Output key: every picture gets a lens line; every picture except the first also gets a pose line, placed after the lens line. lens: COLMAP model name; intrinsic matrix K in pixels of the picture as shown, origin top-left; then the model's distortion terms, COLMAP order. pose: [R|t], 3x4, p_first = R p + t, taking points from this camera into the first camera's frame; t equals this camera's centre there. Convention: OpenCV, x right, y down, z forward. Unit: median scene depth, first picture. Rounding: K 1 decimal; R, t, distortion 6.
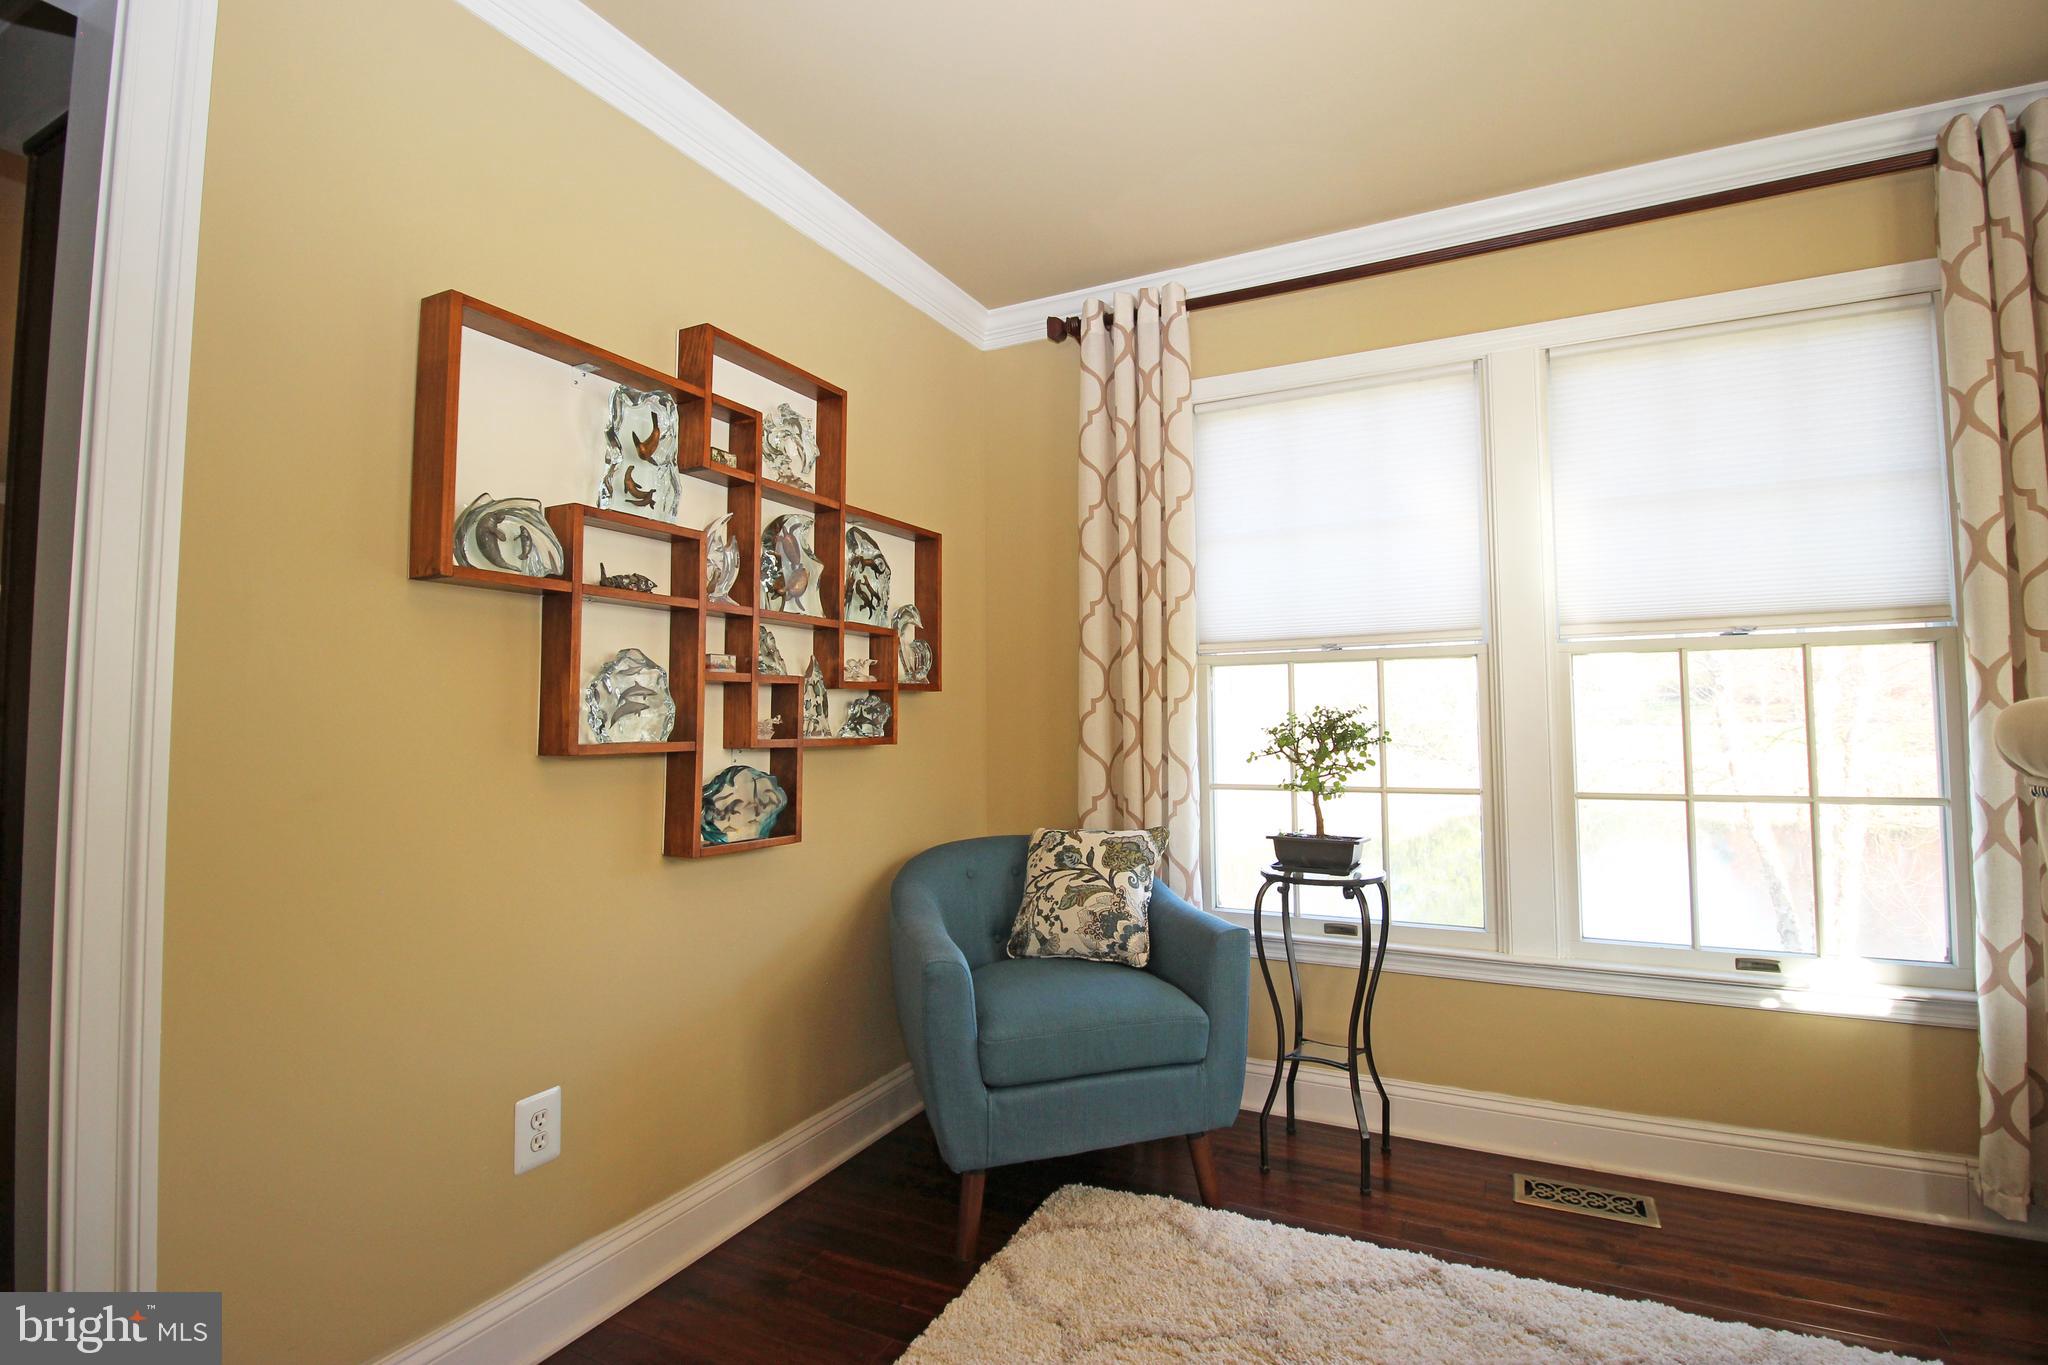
lens RADIAL K [[949.4, 0, 1052.5], [0, 949.4, 668.5], [0, 0, 1]] dist [-0.002602, -0.011311]
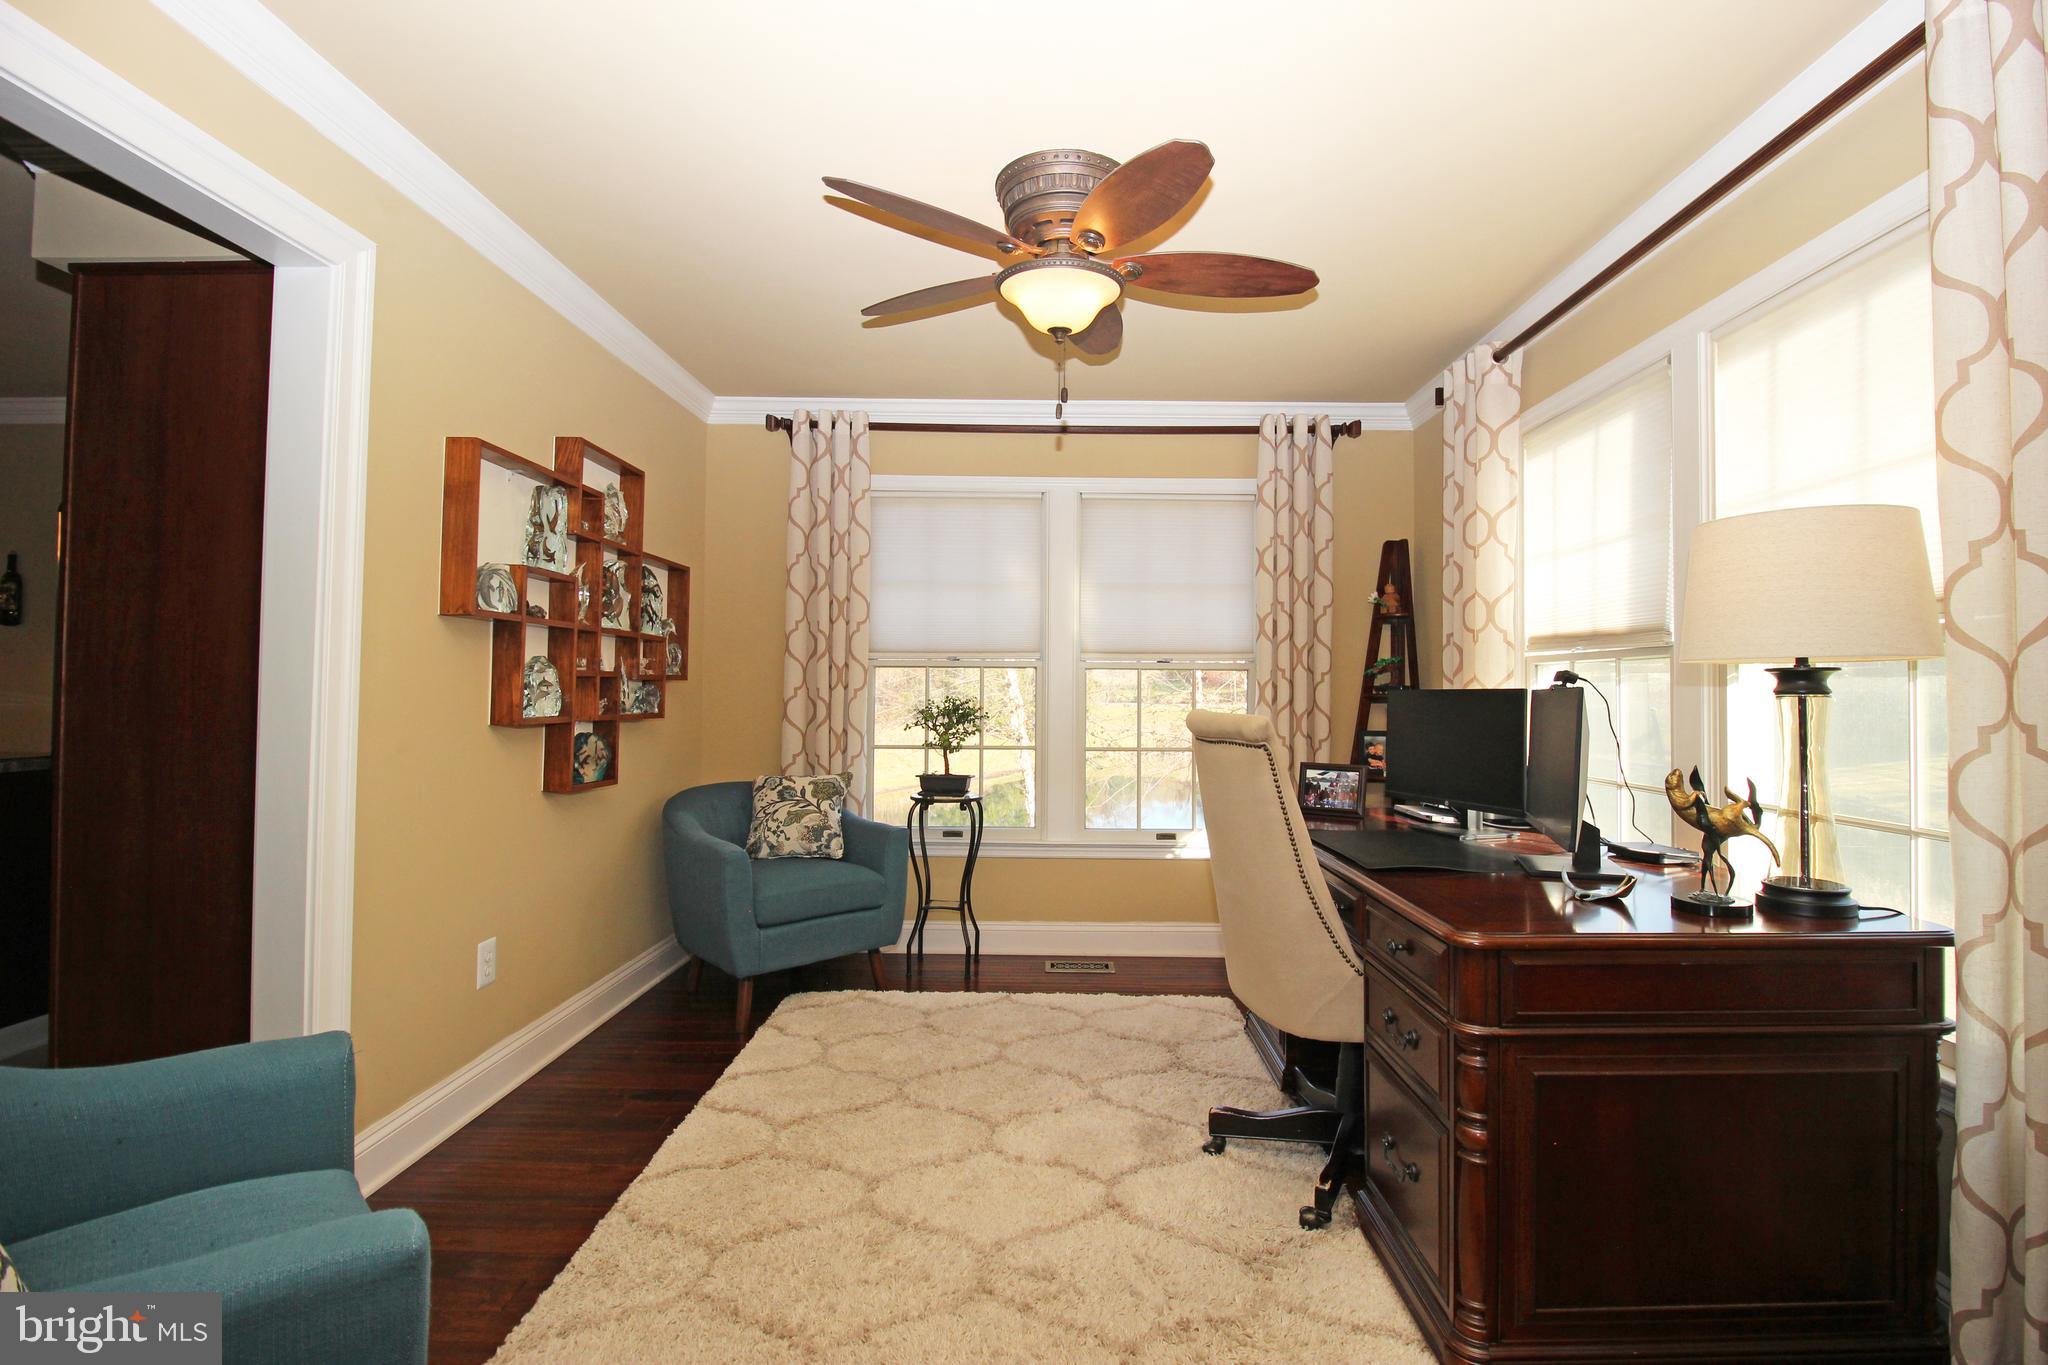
lens RADIAL K [[949.4, 0, 1055.9], [0, 949.4, 667.9], [0, 0, 1]] dist [-0.002602, -0.011311]
pose [[0.898107, 0.028182, 0.438874, -0.302859], [-0.040286, 0.999021, 0.018291, -0.051934], [-0.437928, -0.034108, 0.898363, -0.612961]]
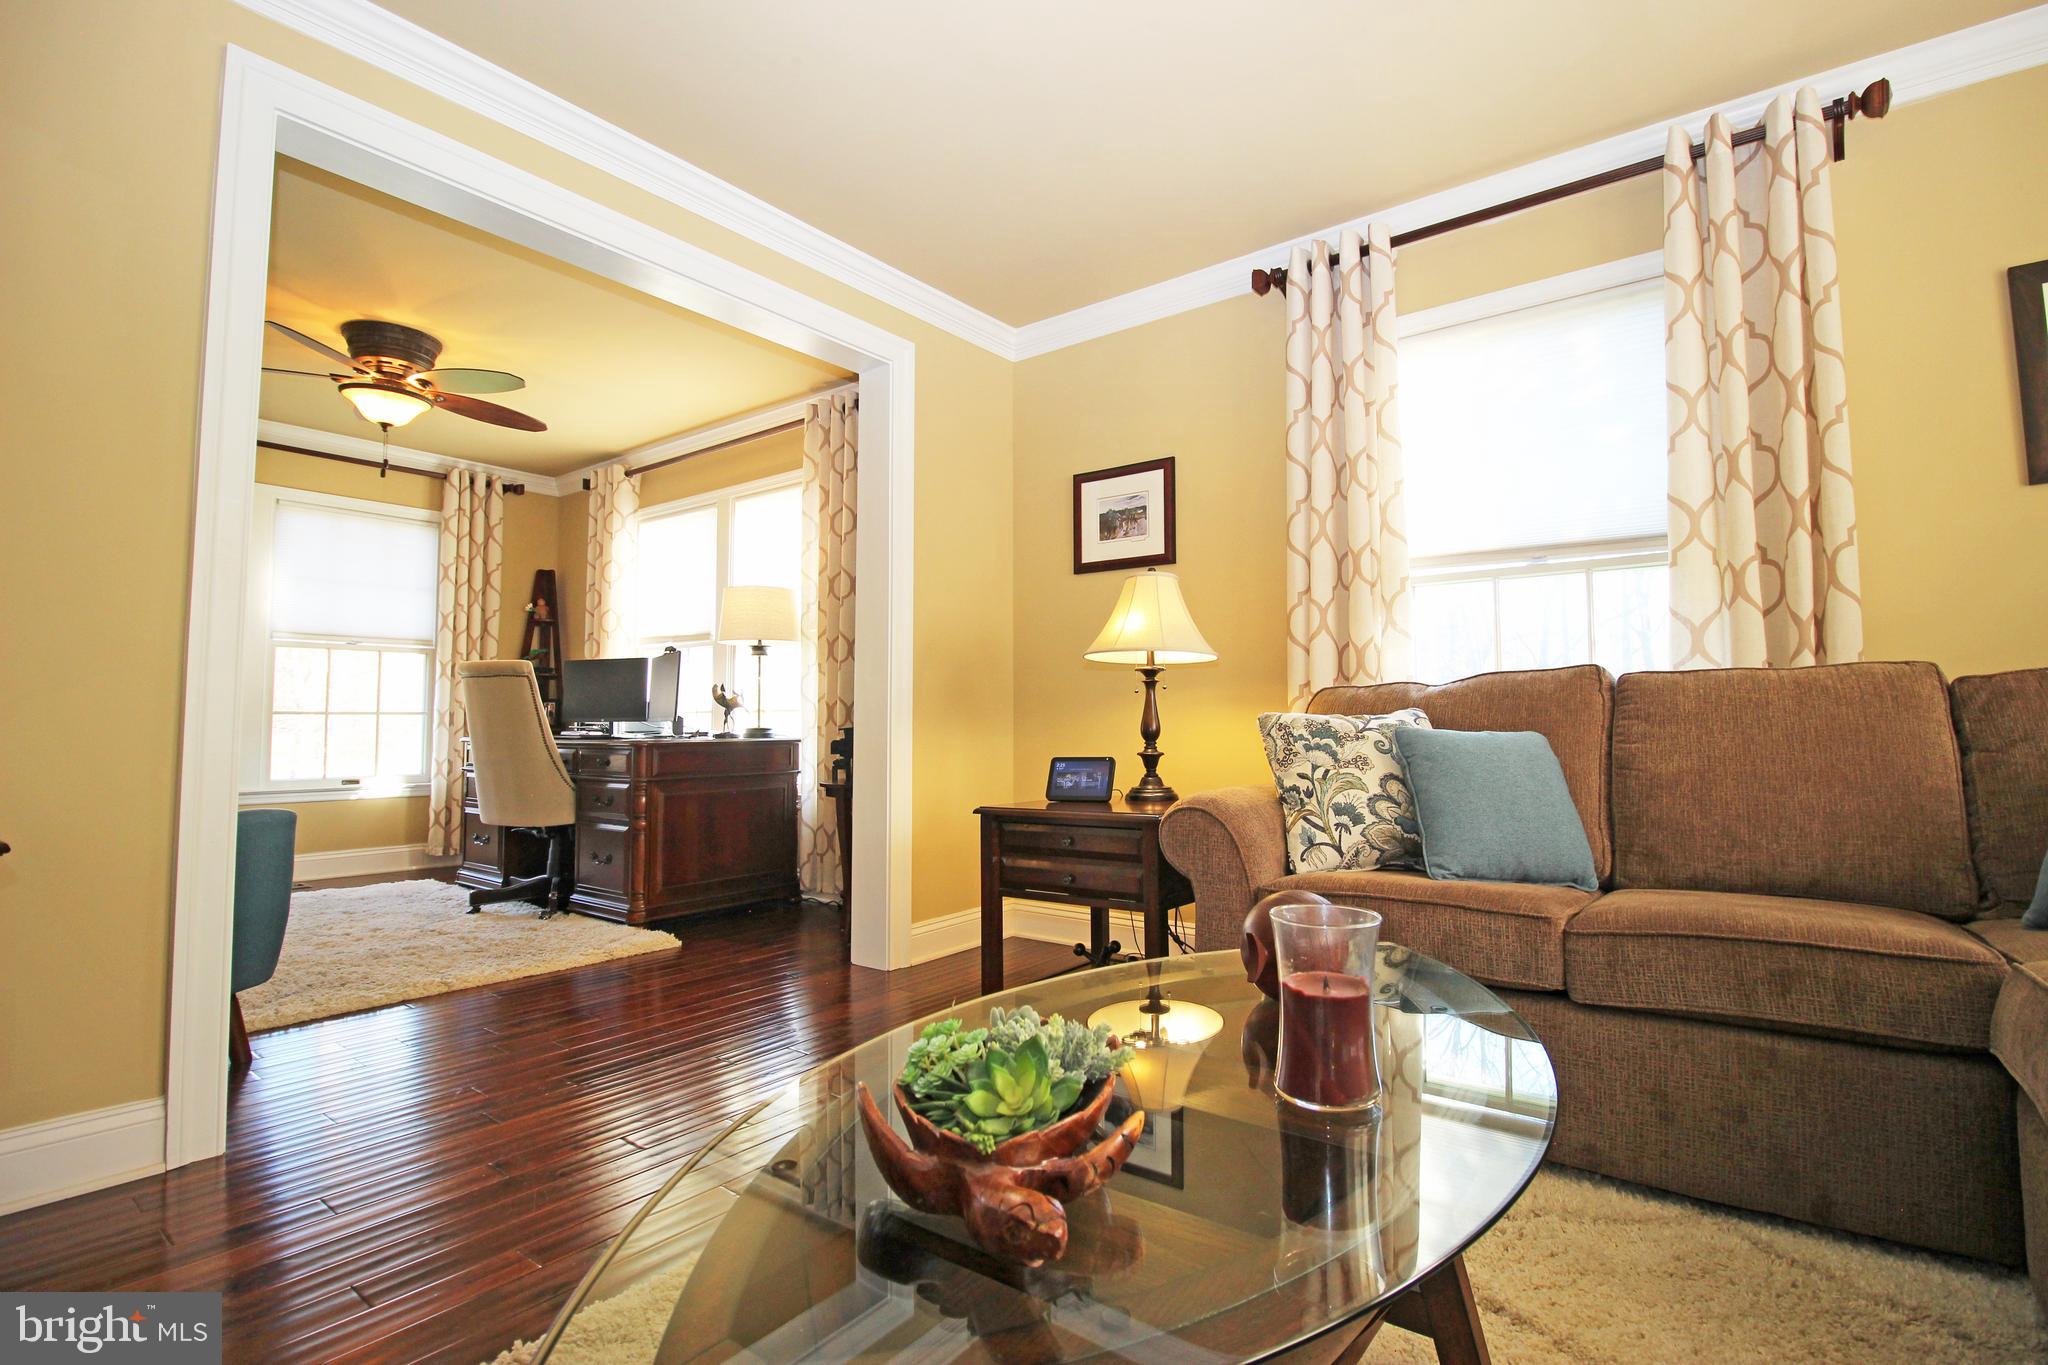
lens RADIAL K [[949.4, 0, 1057.1], [0, 949.4, 666.6], [0, 0, 1]] dist [-0.002602, -0.011311]
pose [[0.182980, 0.065816, 0.980911, -1.299657], [-0.049884, 0.997093, -0.057596, 0.069672], [-0.981850, -0.038393, 0.185731, -1.198044]]
